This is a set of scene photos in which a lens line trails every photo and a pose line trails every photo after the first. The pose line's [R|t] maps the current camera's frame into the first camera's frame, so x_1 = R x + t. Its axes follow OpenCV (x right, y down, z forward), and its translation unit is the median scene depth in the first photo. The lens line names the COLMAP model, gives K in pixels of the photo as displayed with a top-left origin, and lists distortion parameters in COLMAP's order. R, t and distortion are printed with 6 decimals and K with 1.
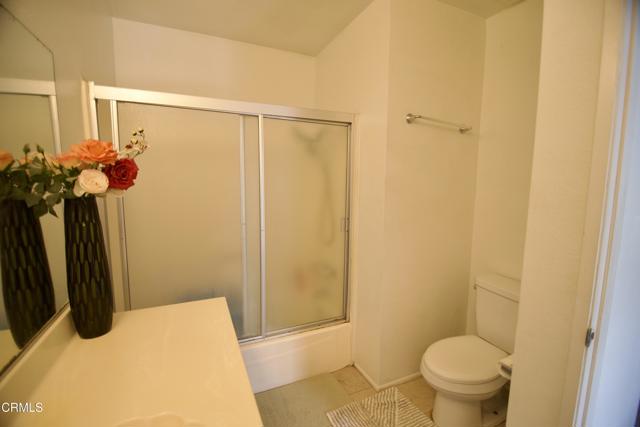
lens RADIAL K [[284.9, 0, 320.0], [0, 284.9, 213.5], [0, 0, 1]] dist [-0.000500, -0.000004]
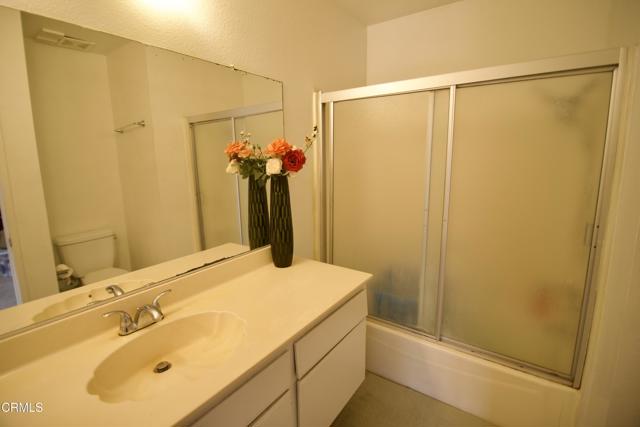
lens RADIAL K [[307.2, 0, 320.0], [0, 307.2, 213.5], [0, 0, 1]] dist [0.027119, -0.000330]
pose [[0.521213, 0.135043, -0.842674, 0.417211], [-0.088530, 0.990630, 0.103996, -0.029343], [0.848822, 0.020398, 0.528285, 0.181903]]
